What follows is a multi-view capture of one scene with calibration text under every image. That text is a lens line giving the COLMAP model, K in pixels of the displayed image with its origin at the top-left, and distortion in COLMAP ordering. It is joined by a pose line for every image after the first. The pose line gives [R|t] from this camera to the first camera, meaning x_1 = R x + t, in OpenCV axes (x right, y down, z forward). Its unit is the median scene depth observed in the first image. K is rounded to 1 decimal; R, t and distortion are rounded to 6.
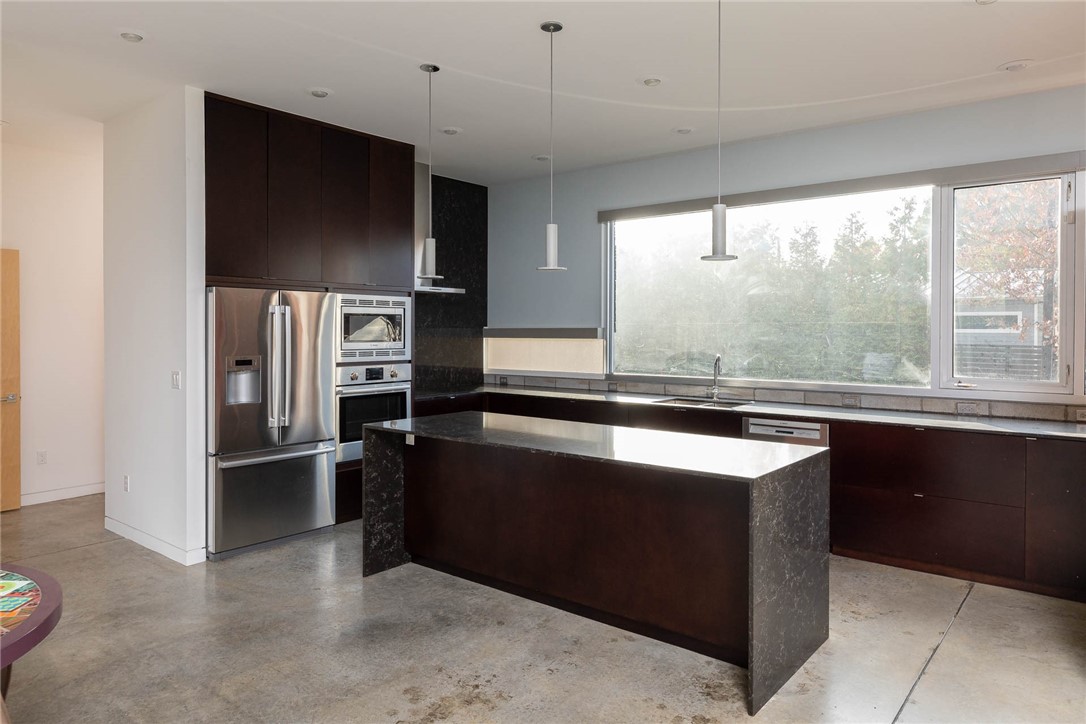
lens RADIAL K [[711.6, 0, 542.7], [0, 711.6, 333.3], [0, 0, 1]] dist [-0.001098, -0.001086]
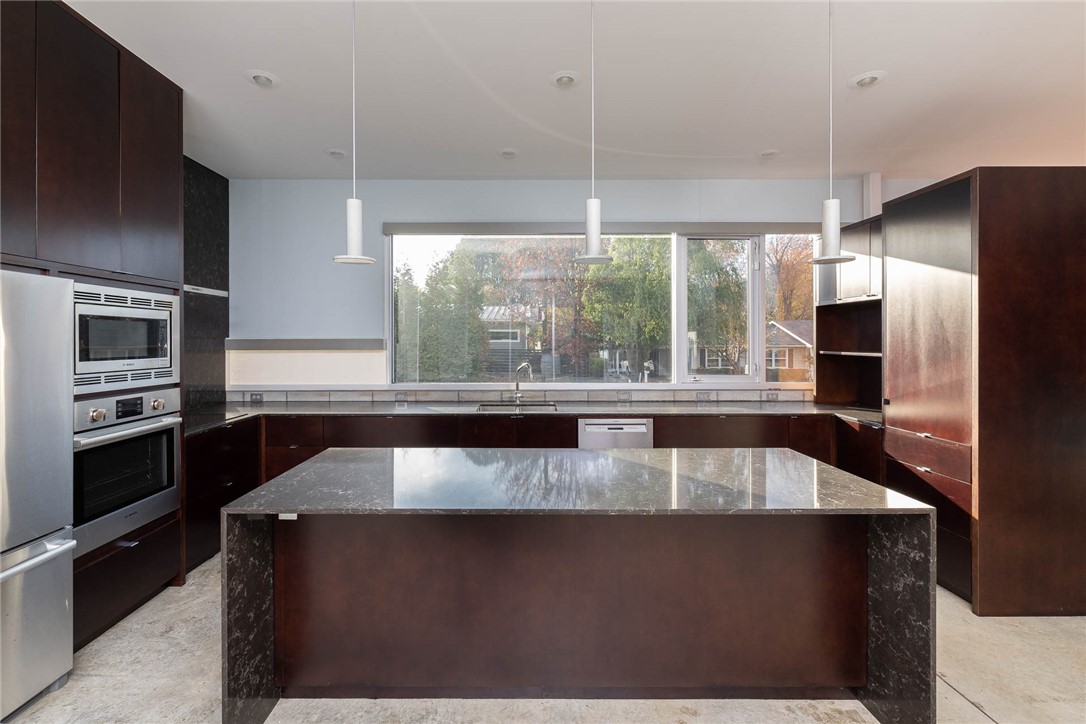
lens RADIAL K [[481.5, 0, 524.5], [0, 481.5, 340.8], [0, 0, 1]] dist [0.000969, 0.000069]
pose [[0.775609, -0.001687, 0.631211, -0.238015], [0.004406, 0.999987, -0.002740, -0.002598], [-0.631198, 0.004906, 0.775606, 0.424225]]
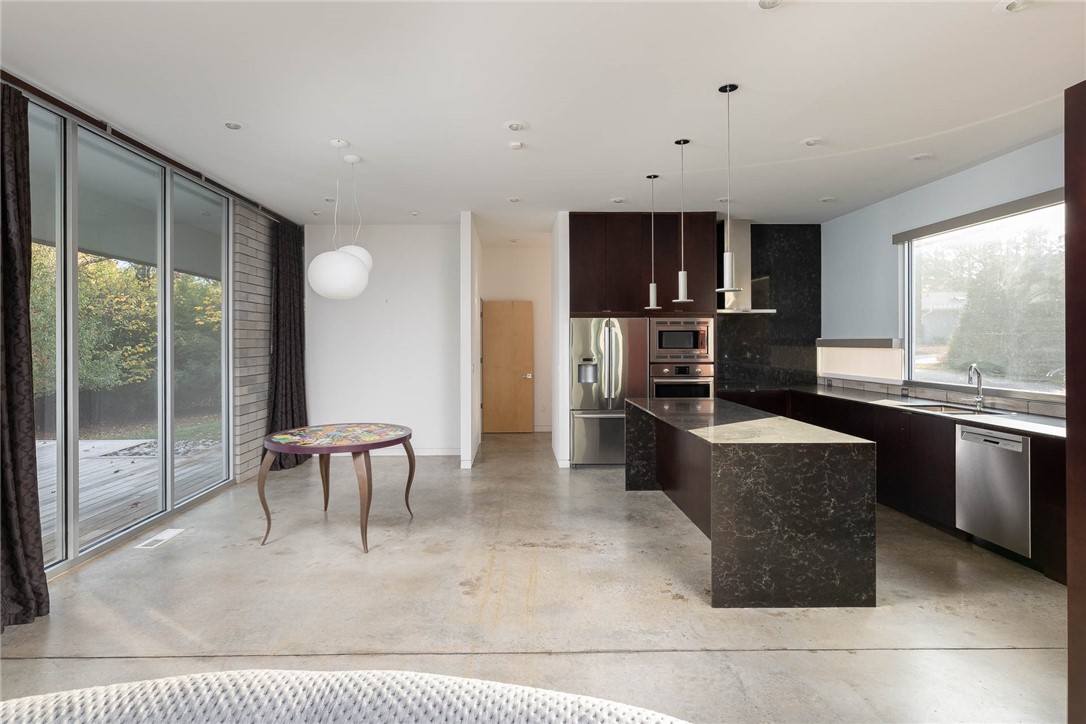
lens RADIAL K [[558.6, 0, 521.2], [0, 558.6, 338.8], [0, 0, 1]] dist [0.001246, 0.000093]
pose [[0.640977, -0.005289, -0.767542, 0.457674], [-0.001035, 0.999969, -0.007754, 0.000125], [0.767559, 0.005764, 0.640952, -0.015655]]
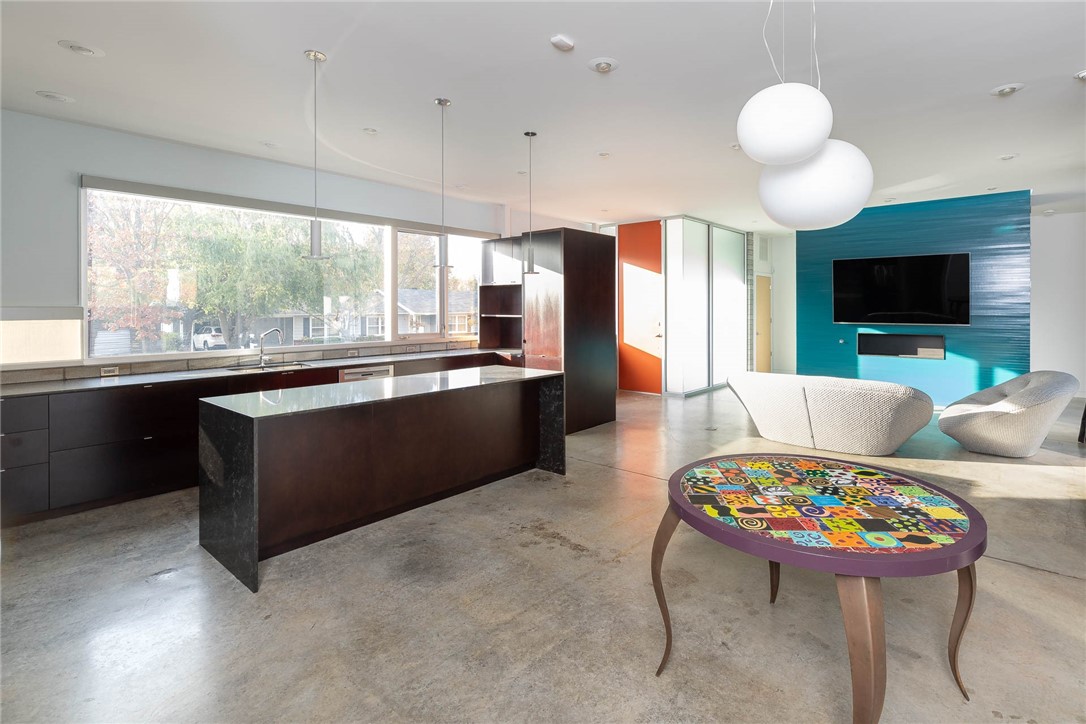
lens RADIAL K [[520.4, 0, 594.5], [0, 520.4, 309.1], [0, 0, 1]] dist [-0.001019, -0.000366]
pose [[-0.011121, -0.003919, 0.999930, -0.690776], [0.007786, 0.999962, 0.004006, -0.003168], [-0.999908, 0.007830, -0.011091, 0.456575]]
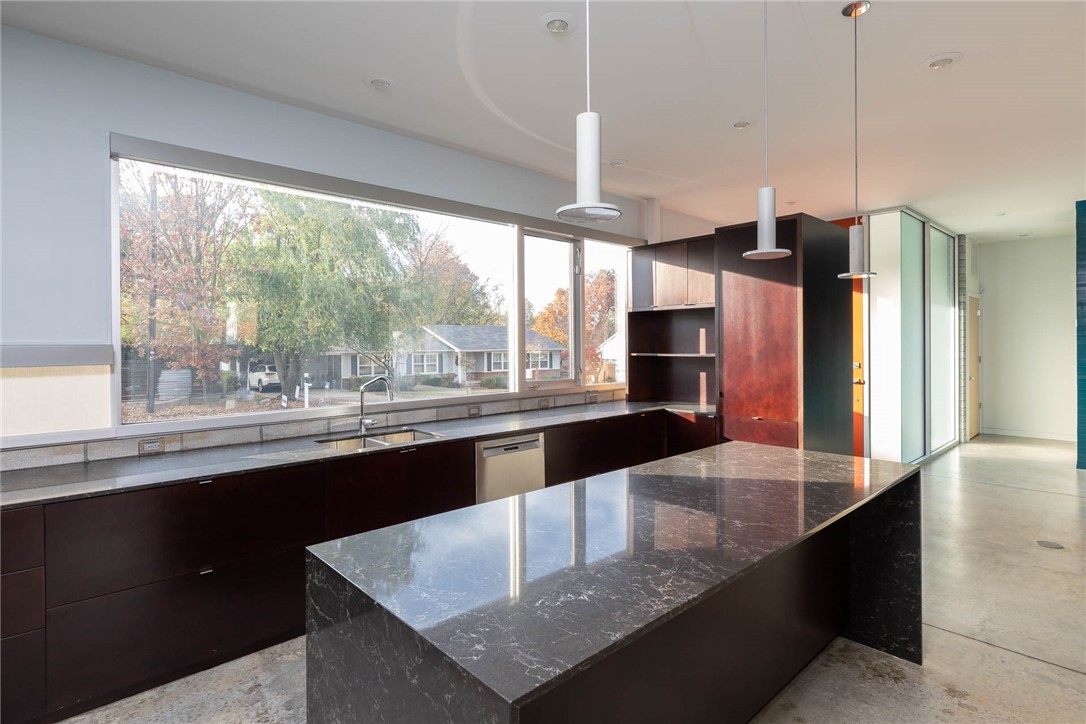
lens RADIAL K [[543.9, 0, 540.6], [0, 543.9, 344.3], [0, 0, 1]] dist [-0.001291, -0.000266]
pose [[0.149353, -0.002584, 0.988781, -0.349163], [0.013451, 0.999909, 0.000581, -0.004382], [-0.988692, 0.013214, 0.149374, 0.740325]]
